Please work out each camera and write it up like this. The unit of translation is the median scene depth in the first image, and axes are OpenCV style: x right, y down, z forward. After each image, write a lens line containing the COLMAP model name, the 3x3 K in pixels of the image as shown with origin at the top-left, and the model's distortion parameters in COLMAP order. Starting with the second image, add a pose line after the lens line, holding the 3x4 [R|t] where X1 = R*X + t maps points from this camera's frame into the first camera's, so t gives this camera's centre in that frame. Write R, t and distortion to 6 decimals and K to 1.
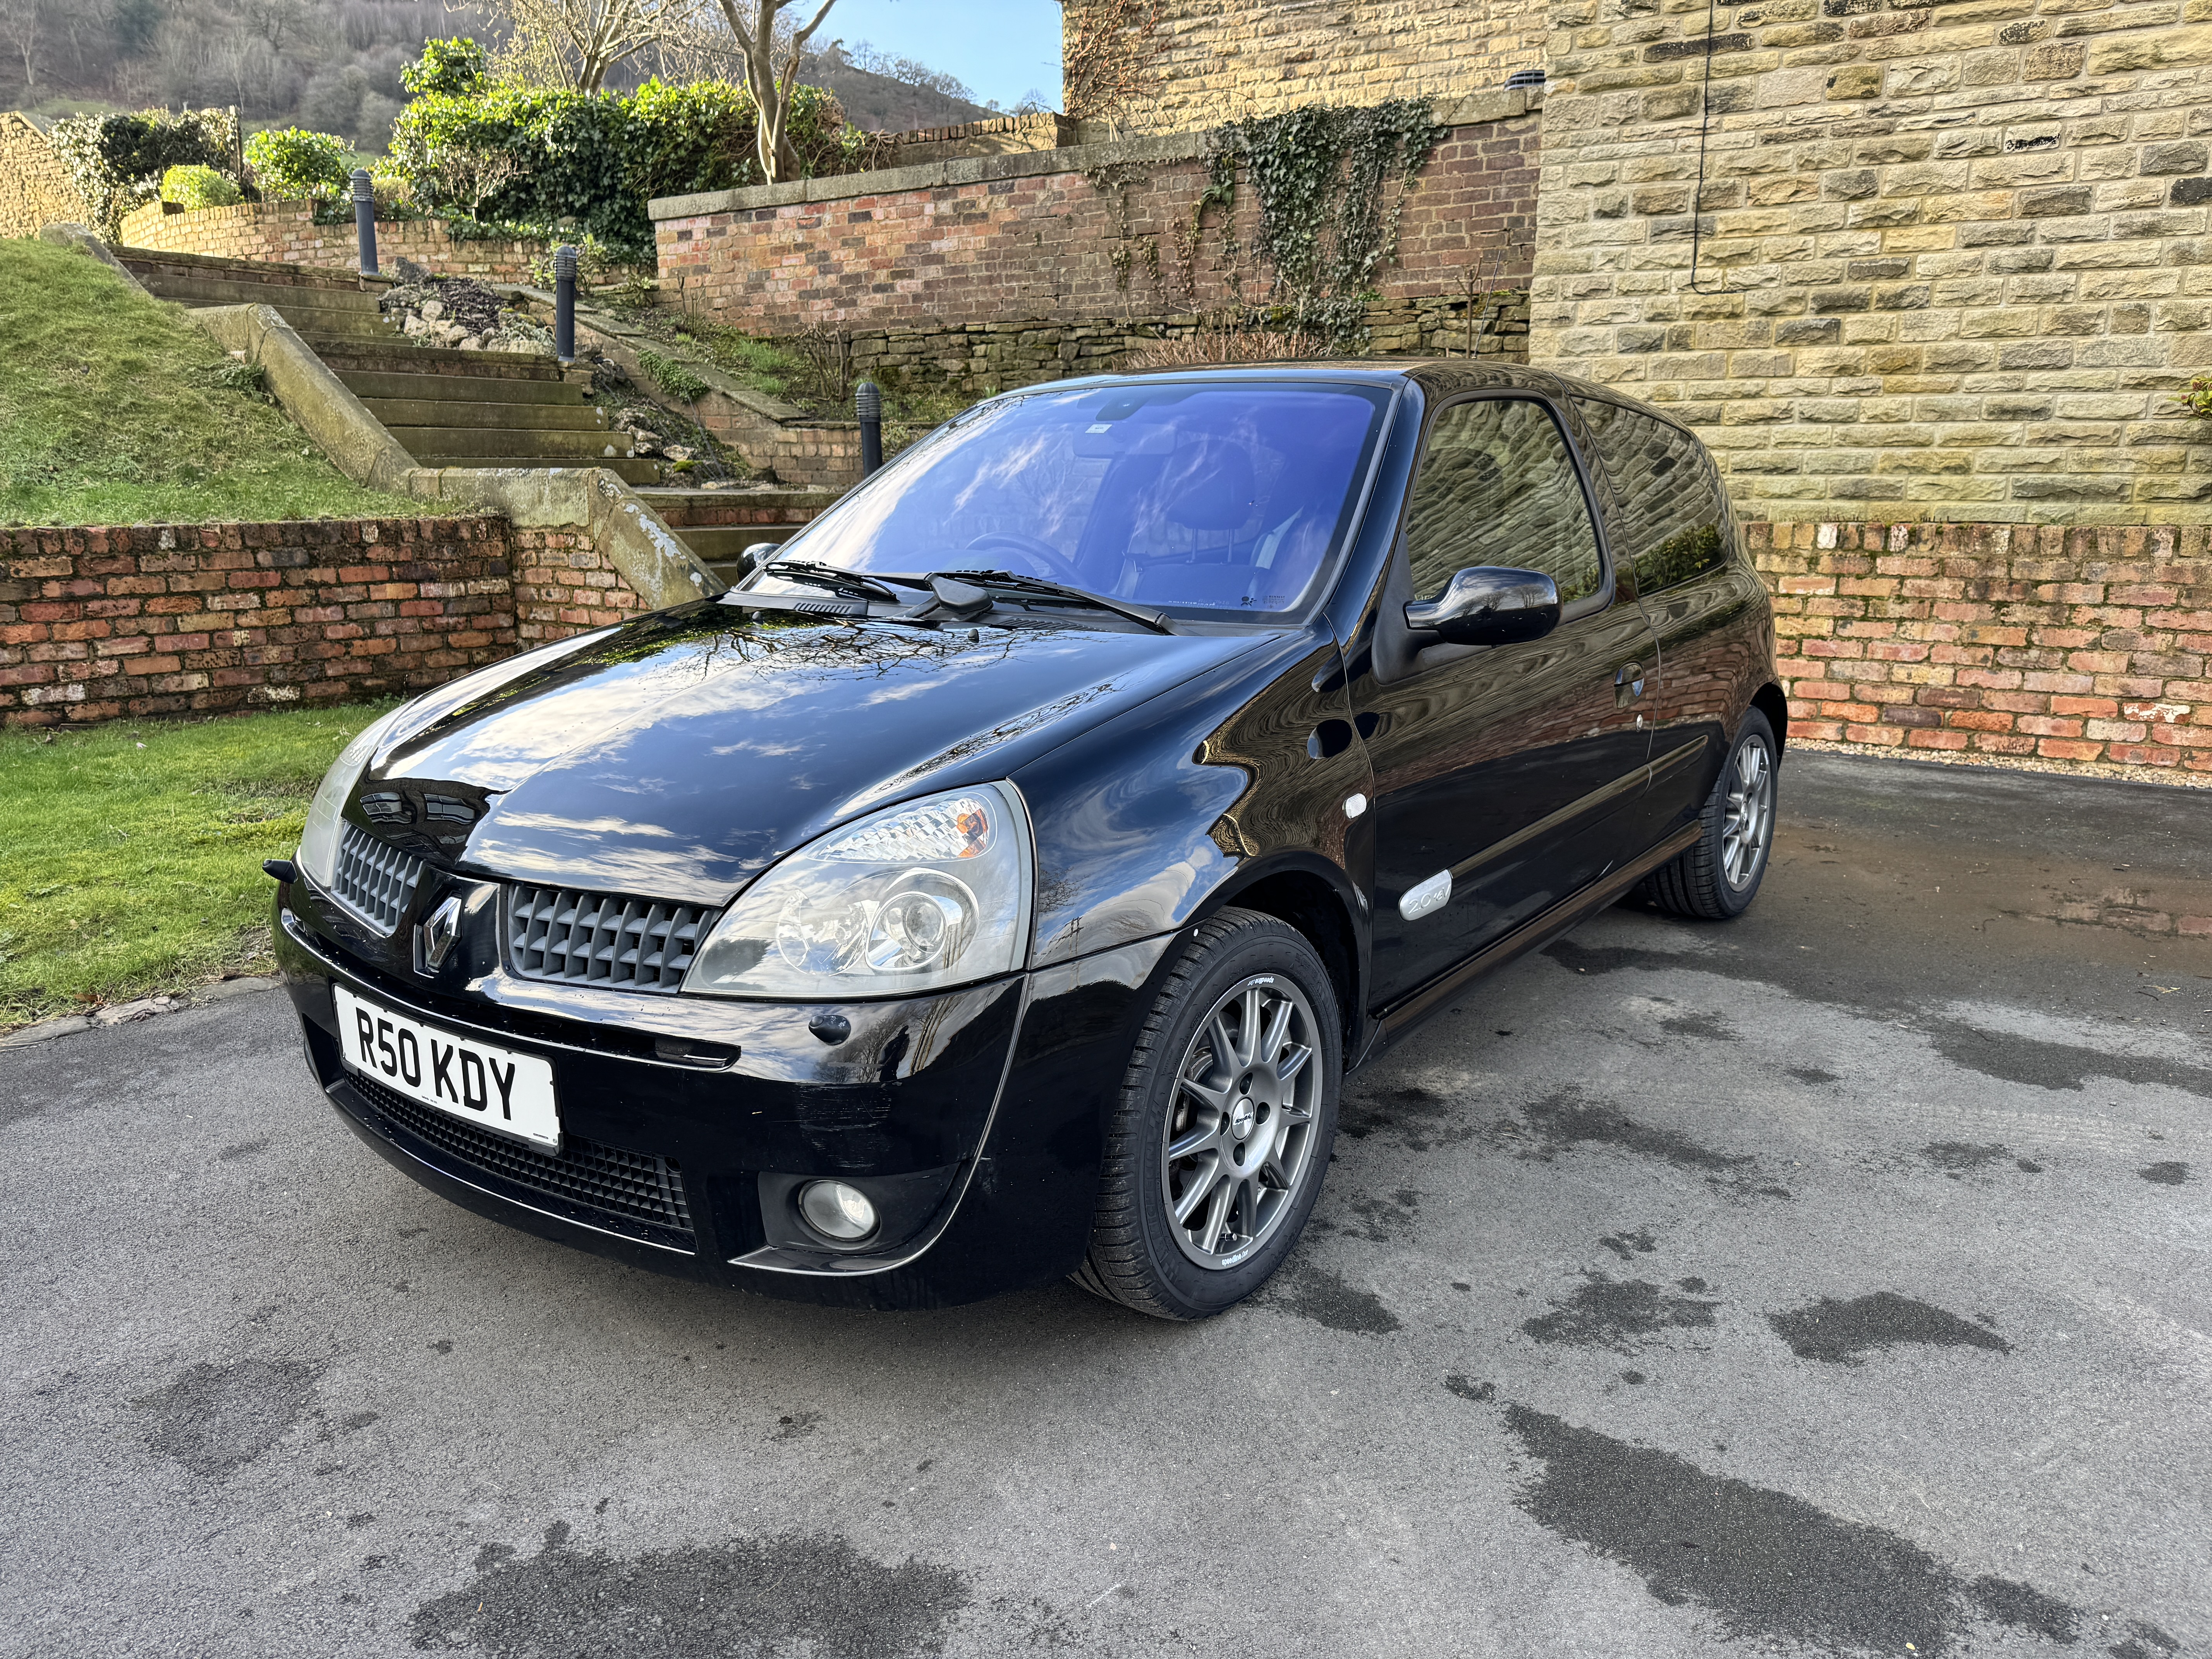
lens RADIAL K [[1571.7, 0, 1114.0], [0, 1571.7, 825.7], [0, 0, 1]] dist [0.015893, -0.019259]
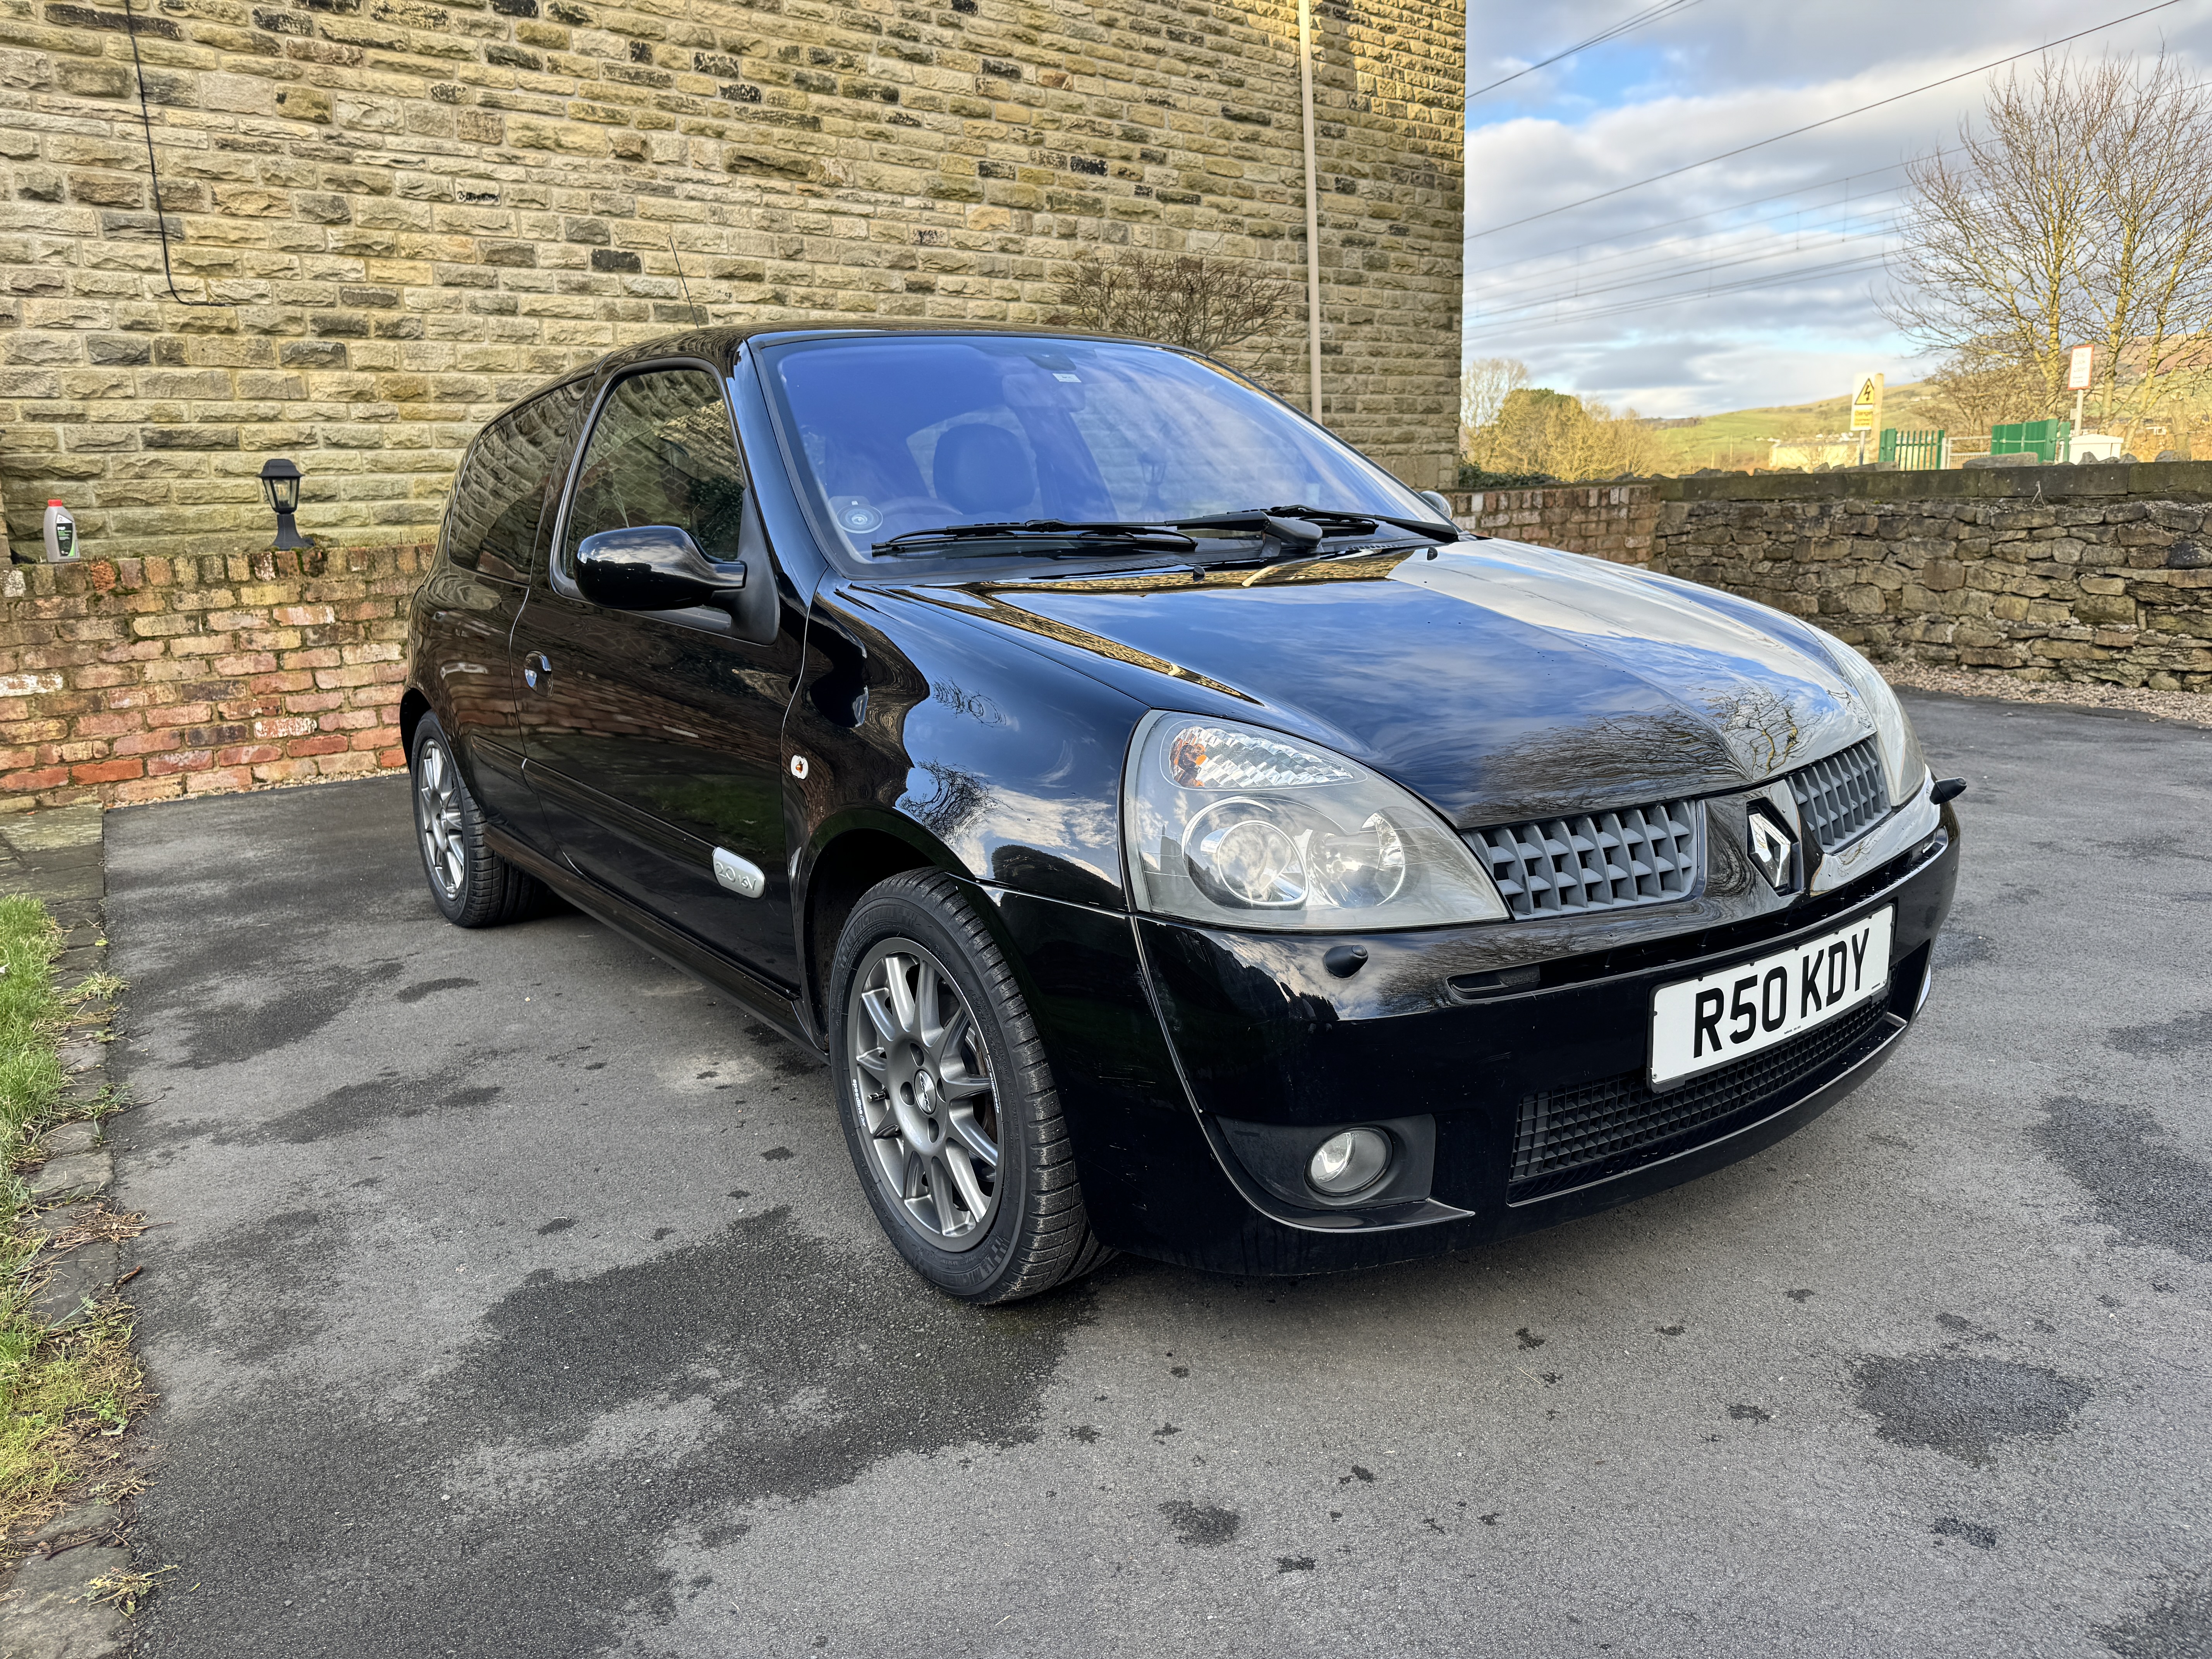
lens RADIAL K [[1571.7, 0, 1114.0], [0, 1571.7, 825.7], [0, 0, 1]] dist [0.015893, -0.019259]
pose [[0.283107, -0.207482, 0.936377, -0.394175], [0.251116, 0.958296, 0.136415, -0.046483], [-0.925630, 0.196519, 0.323402, 0.297520]]
